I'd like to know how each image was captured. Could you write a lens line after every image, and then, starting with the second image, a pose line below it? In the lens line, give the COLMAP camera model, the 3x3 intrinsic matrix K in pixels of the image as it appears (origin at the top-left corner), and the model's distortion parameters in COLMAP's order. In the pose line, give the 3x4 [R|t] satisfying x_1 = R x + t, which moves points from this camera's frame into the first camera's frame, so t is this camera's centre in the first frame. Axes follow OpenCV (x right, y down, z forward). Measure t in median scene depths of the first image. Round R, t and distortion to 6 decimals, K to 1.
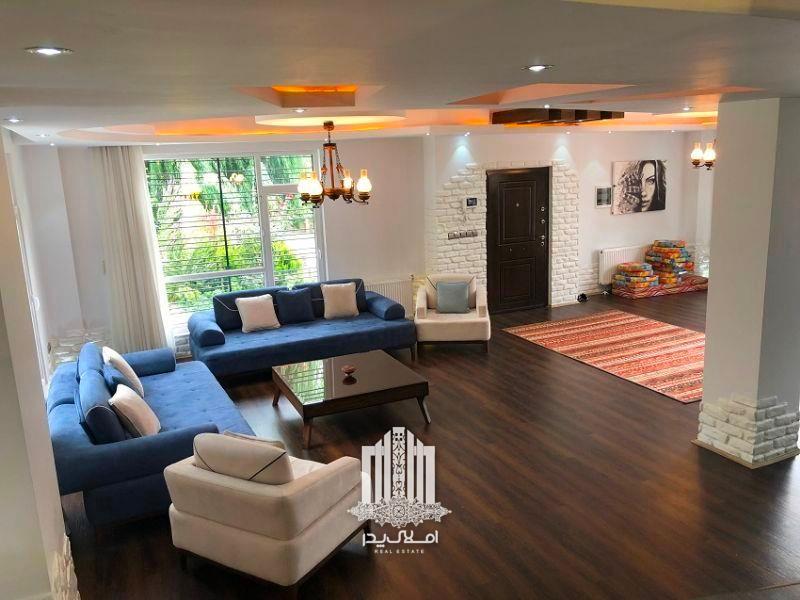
lens RADIAL K [[658.1, 0, 400.0], [0, 658.1, 297.4], [0, 0, 1]] dist [0.025222, -0.024171]
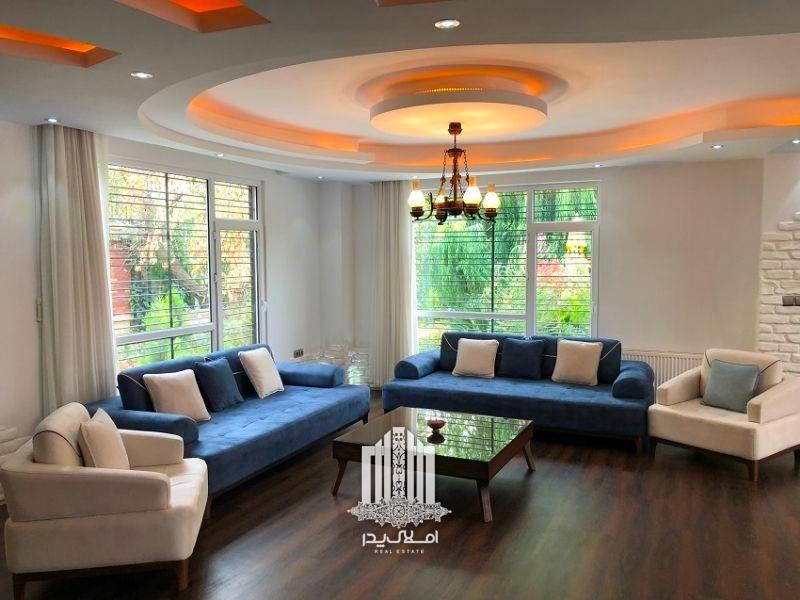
lens RADIAL K [[658.1, 0, 400.6], [0, 658.1, 299.2], [0, 0, 1]] dist [0.025222, -0.024171]
pose [[0.640029, 0.083198, -0.763833, 0.385437], [-0.178029, 0.983125, -0.042090, 0.001457], [0.747441, 0.162923, 0.644040, 0.332049]]
